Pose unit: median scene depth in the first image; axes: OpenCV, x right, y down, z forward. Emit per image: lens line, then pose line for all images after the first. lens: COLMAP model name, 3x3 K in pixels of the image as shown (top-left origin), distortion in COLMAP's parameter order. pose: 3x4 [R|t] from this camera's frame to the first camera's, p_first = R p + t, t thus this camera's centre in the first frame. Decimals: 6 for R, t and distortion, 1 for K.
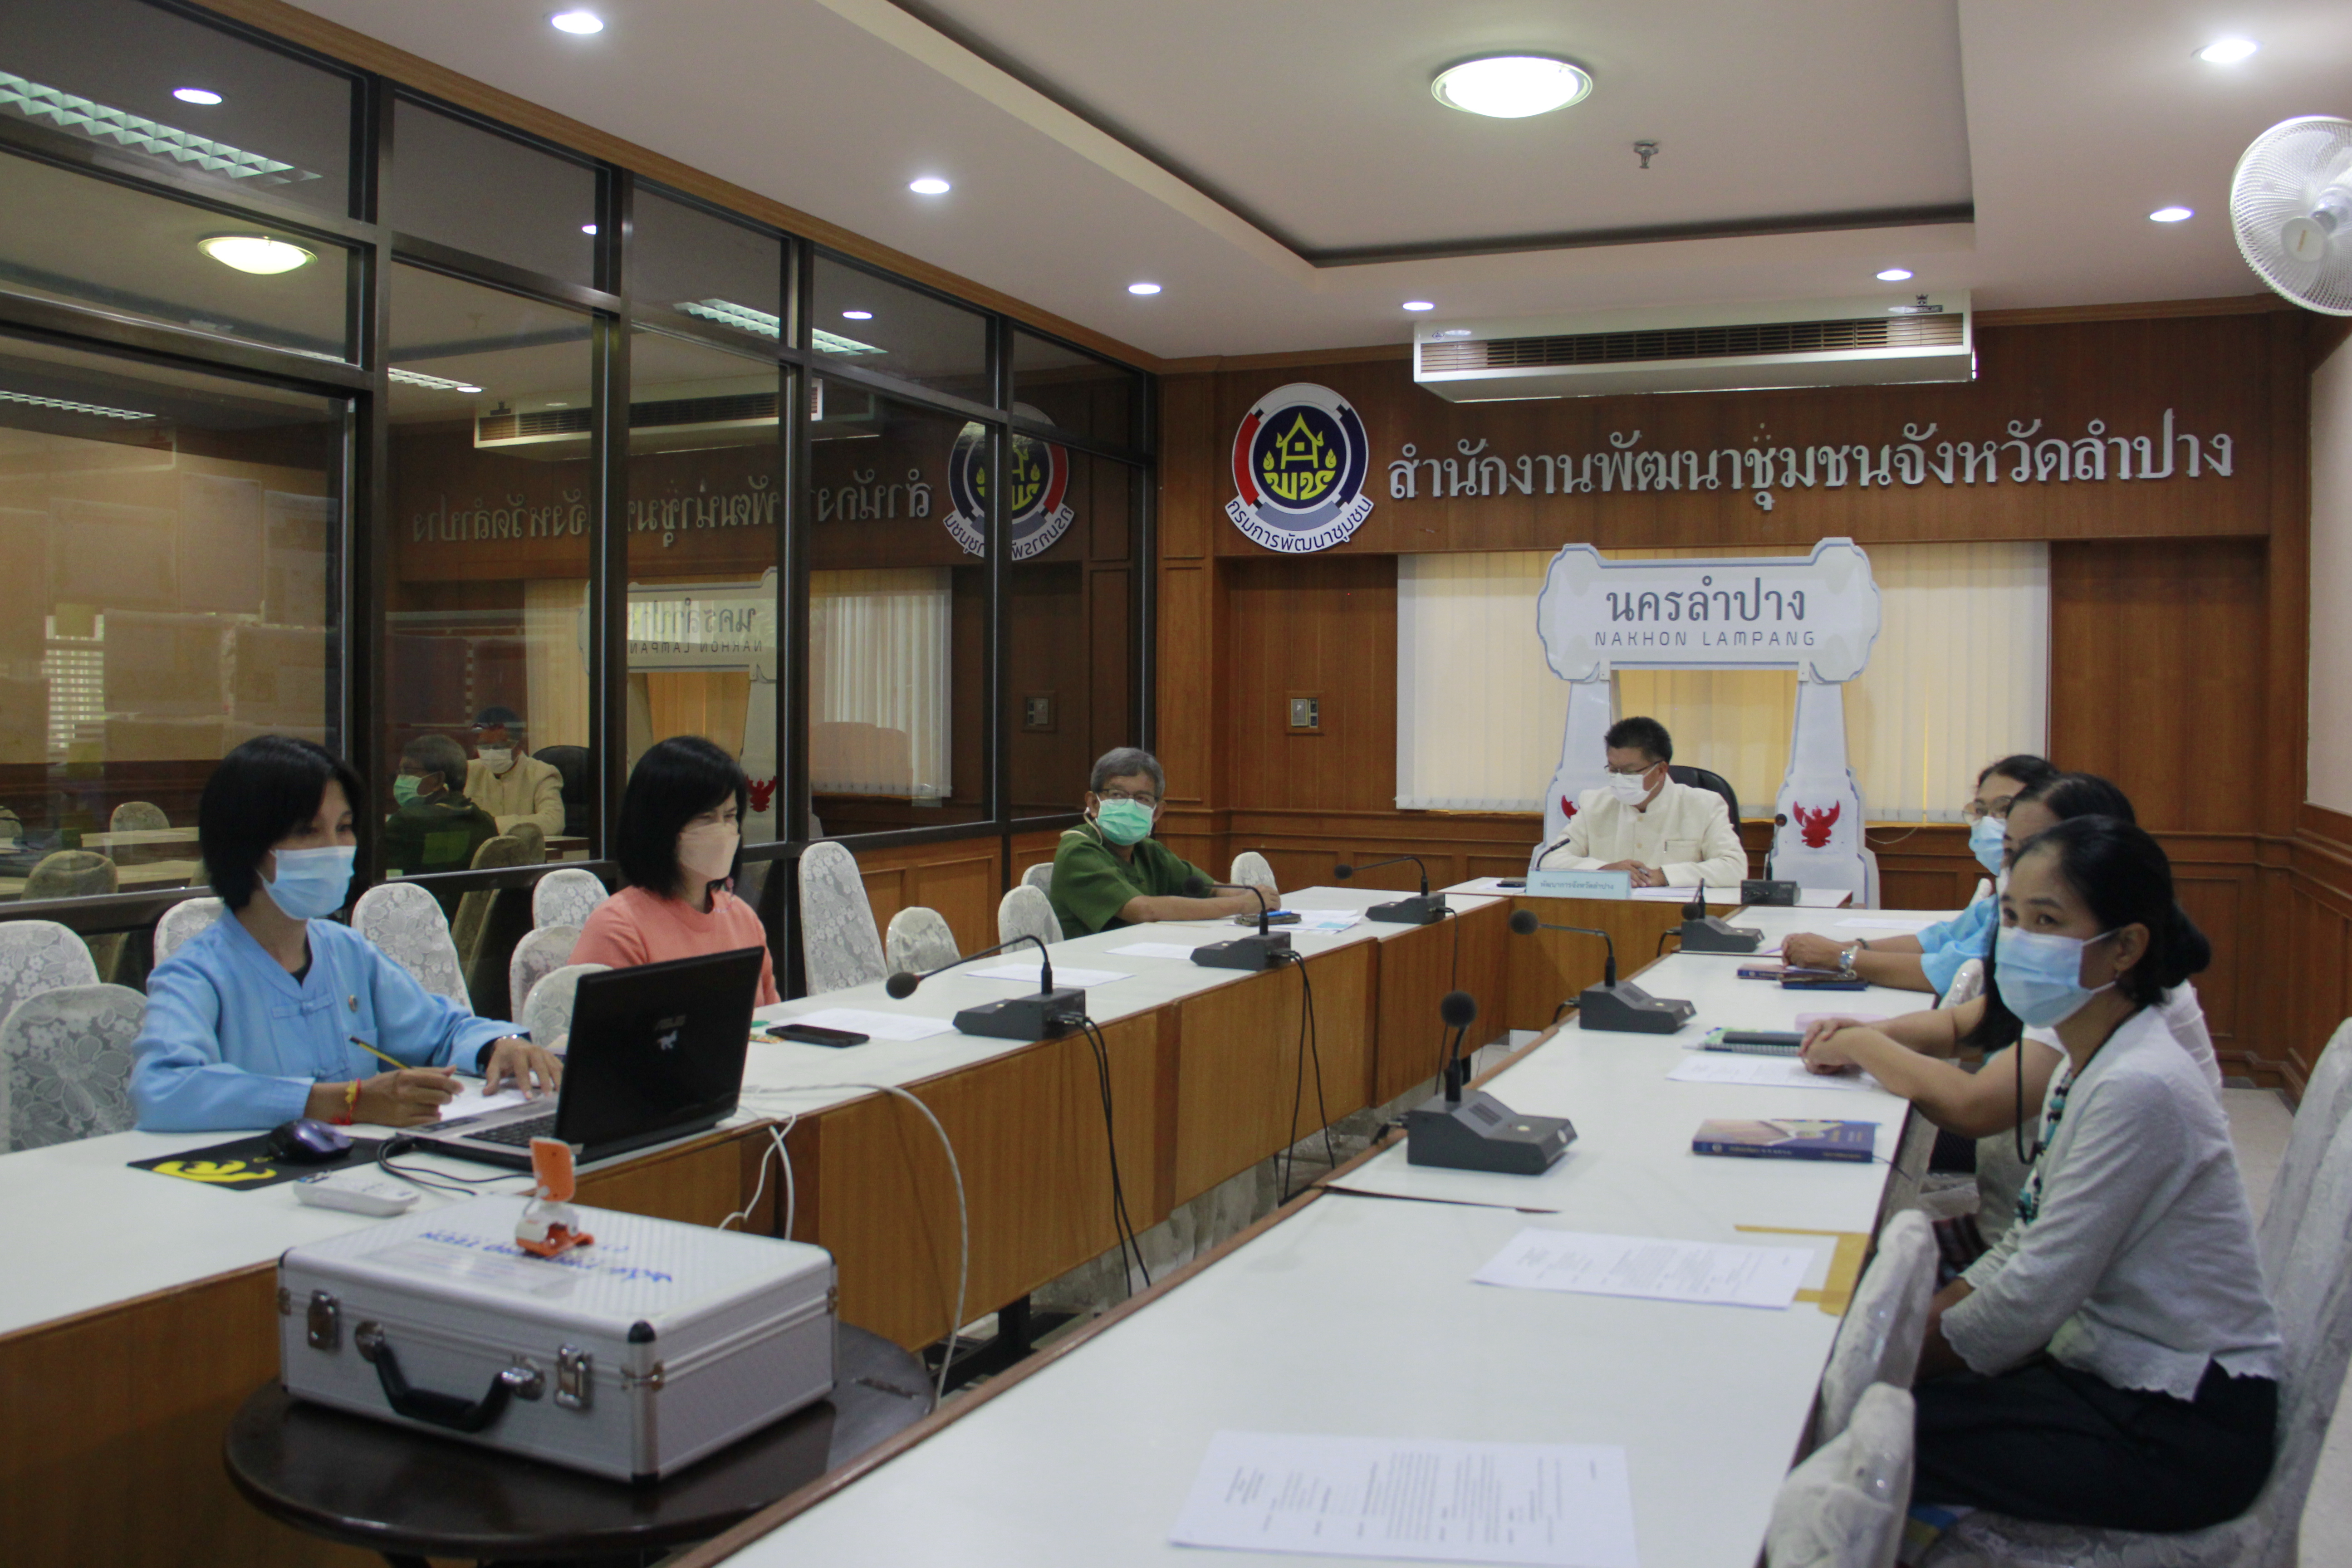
lens RADIAL K [[1985.2, 0, 1176.0], [0, 1985.2, 784.0], [0, 0, 1]] dist [-0.175444, 0.130810]
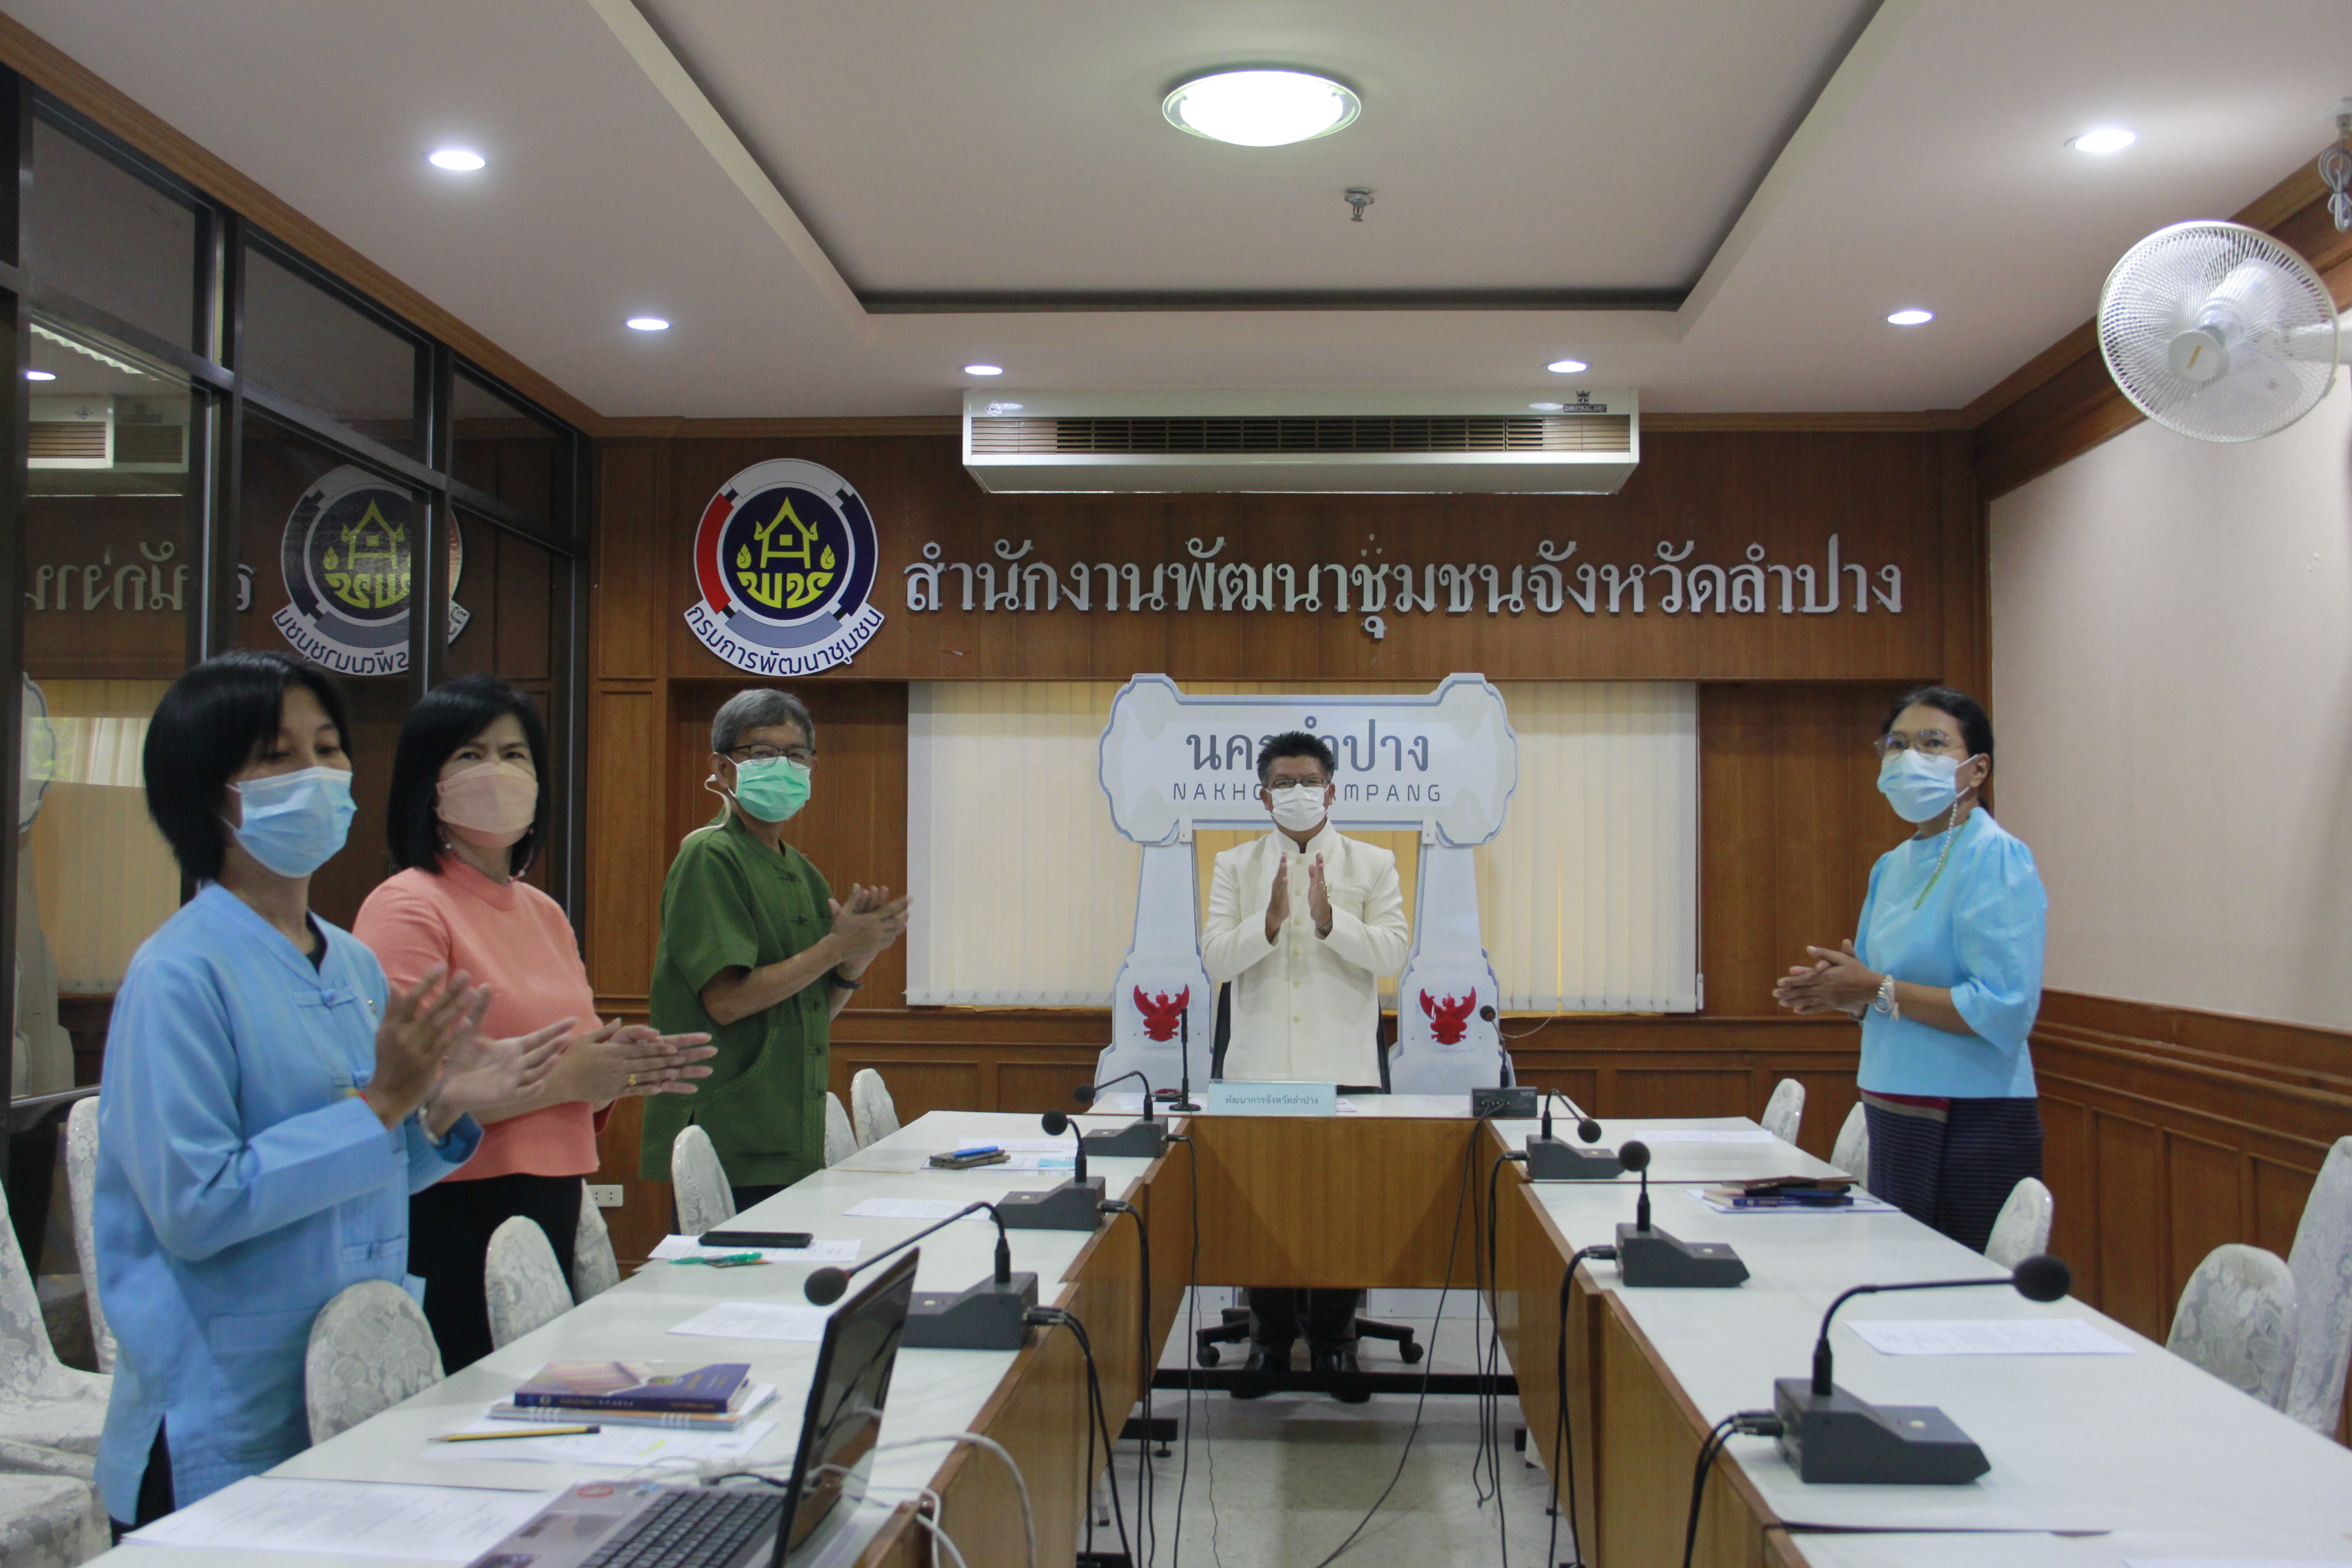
lens RADIAL K [[2458.0, 0, 1176.0], [0, 2458.0, 784.0], [0, 0, 1]] dist [-0.113965, 0.305777]
pose [[0.936273, 0.014248, 0.350984, -0.142688], [0.011594, 0.997379, -0.071418, -0.004609], [-0.351081, 0.070936, 0.933654, 0.055701]]
